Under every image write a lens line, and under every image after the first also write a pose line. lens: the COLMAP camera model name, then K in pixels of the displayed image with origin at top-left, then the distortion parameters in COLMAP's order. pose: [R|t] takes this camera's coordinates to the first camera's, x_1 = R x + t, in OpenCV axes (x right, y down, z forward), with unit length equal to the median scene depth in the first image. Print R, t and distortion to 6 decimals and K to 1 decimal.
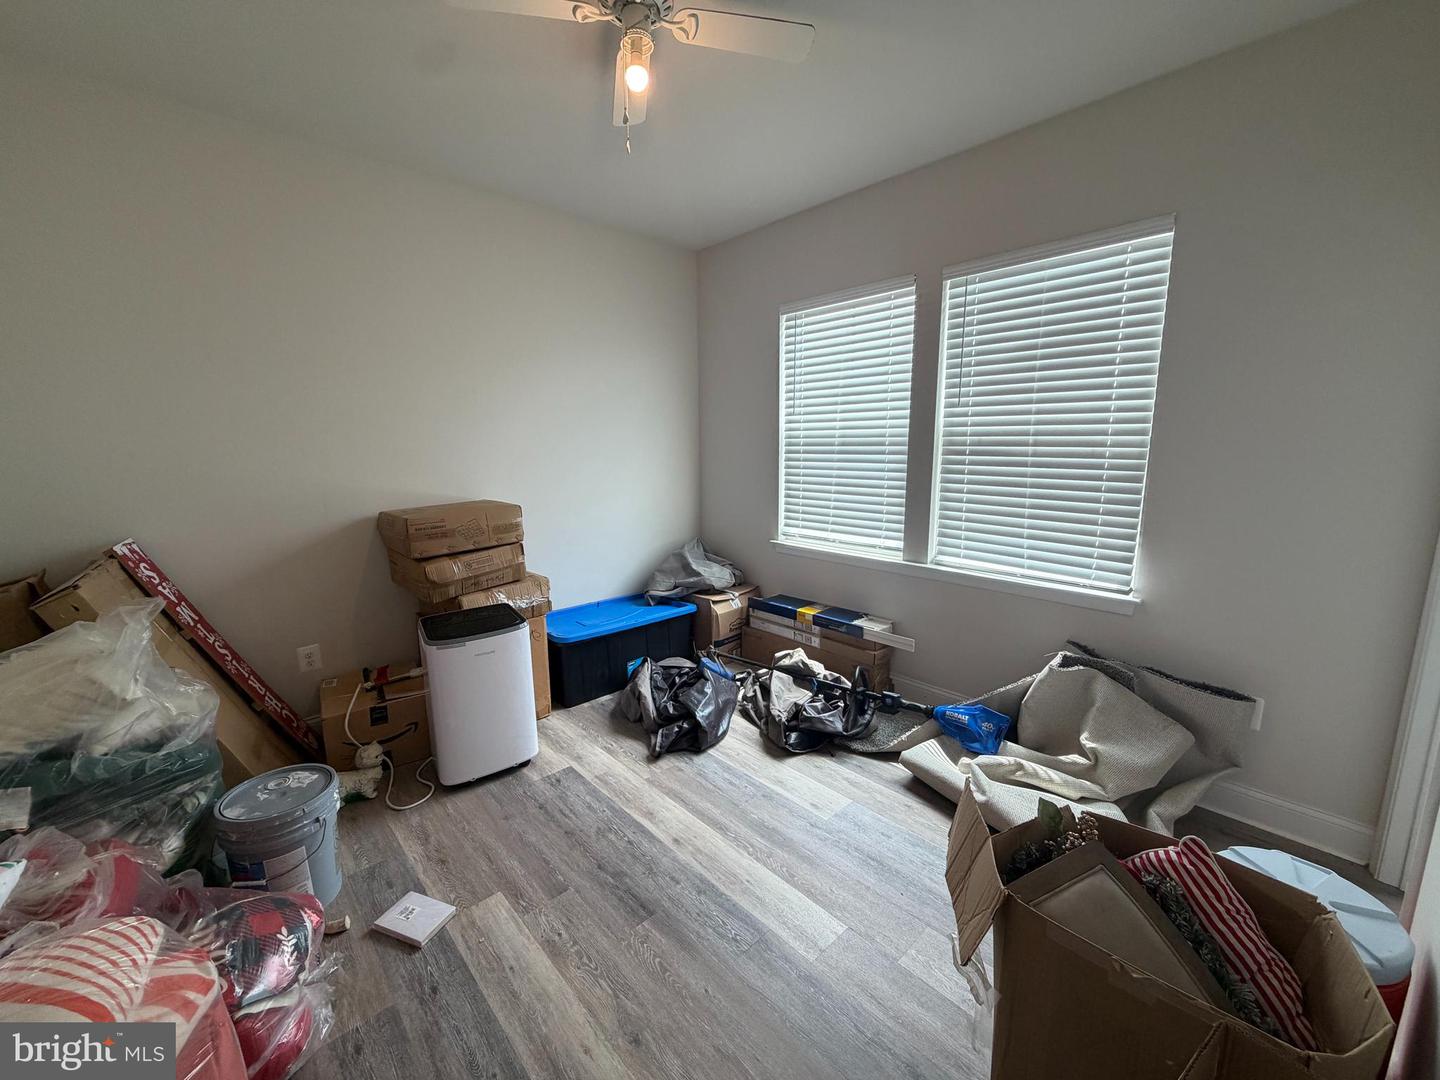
lens RADIAL K [[578.5, 0, 716.2], [0, 578.5, 542.9], [0, 0, 1]] dist [-0.001072, 0.000455]
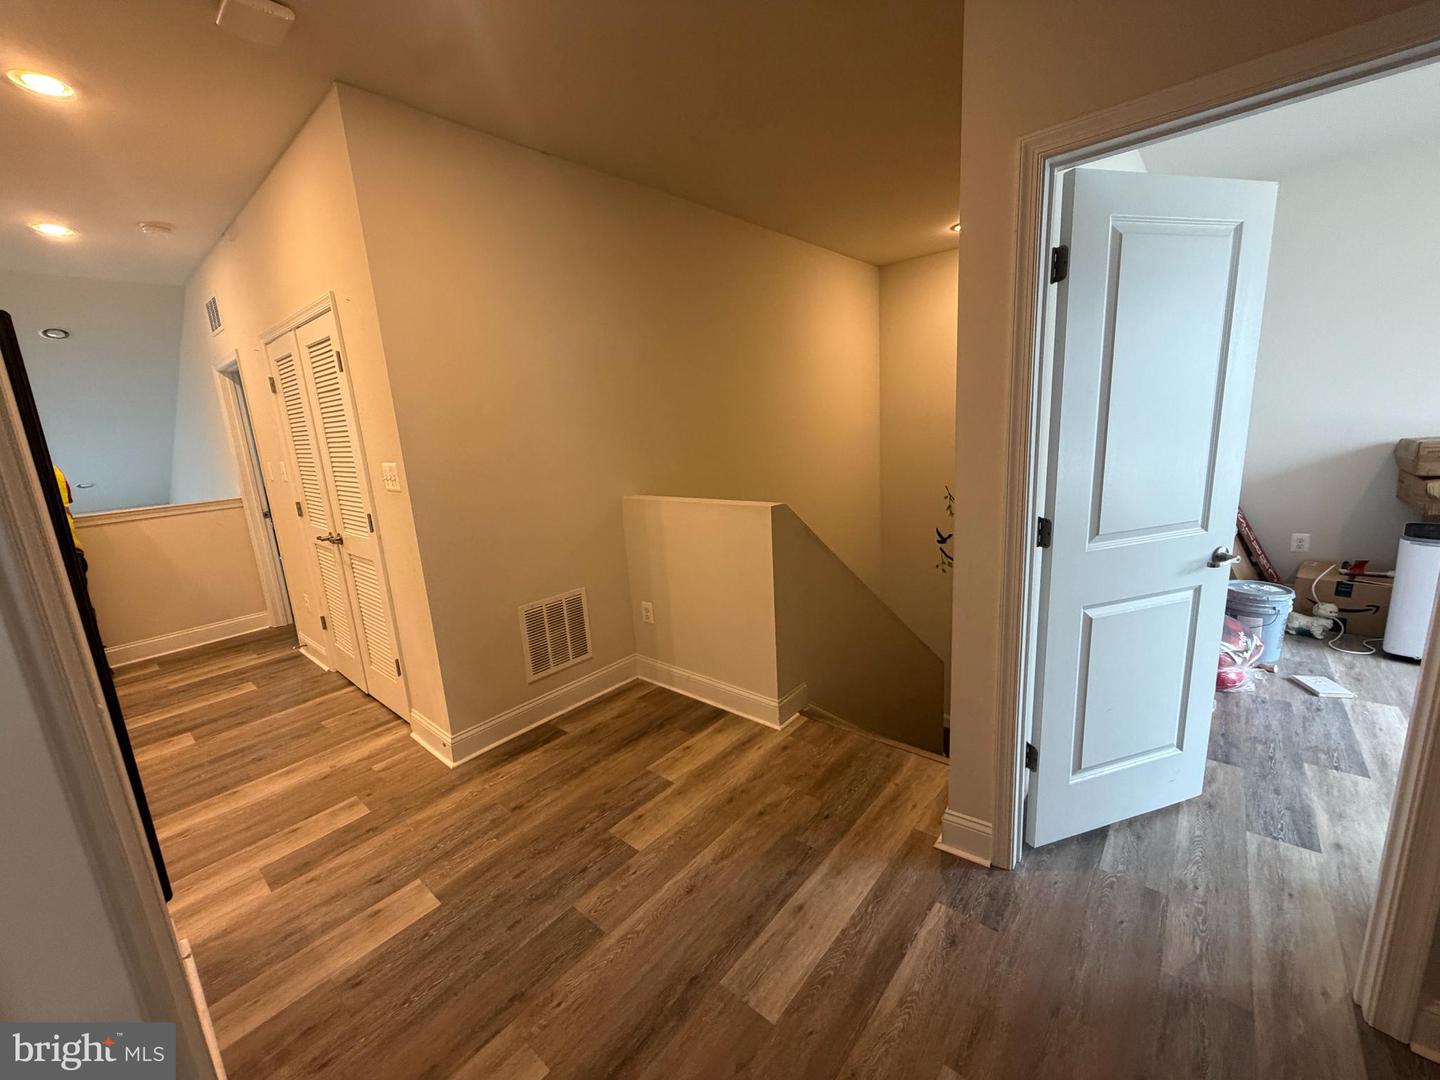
lens RADIAL K [[578.5, 0, 713.8], [0, 578.5, 542.3], [0, 0, 1]] dist [-0.001072, 0.000455]
pose [[0.116527, 0.198394, -0.973171, 0.557086], [-0.110095, 0.976388, 0.185867, 0.108897], [0.987067, 0.085482, 0.135617, -0.666484]]
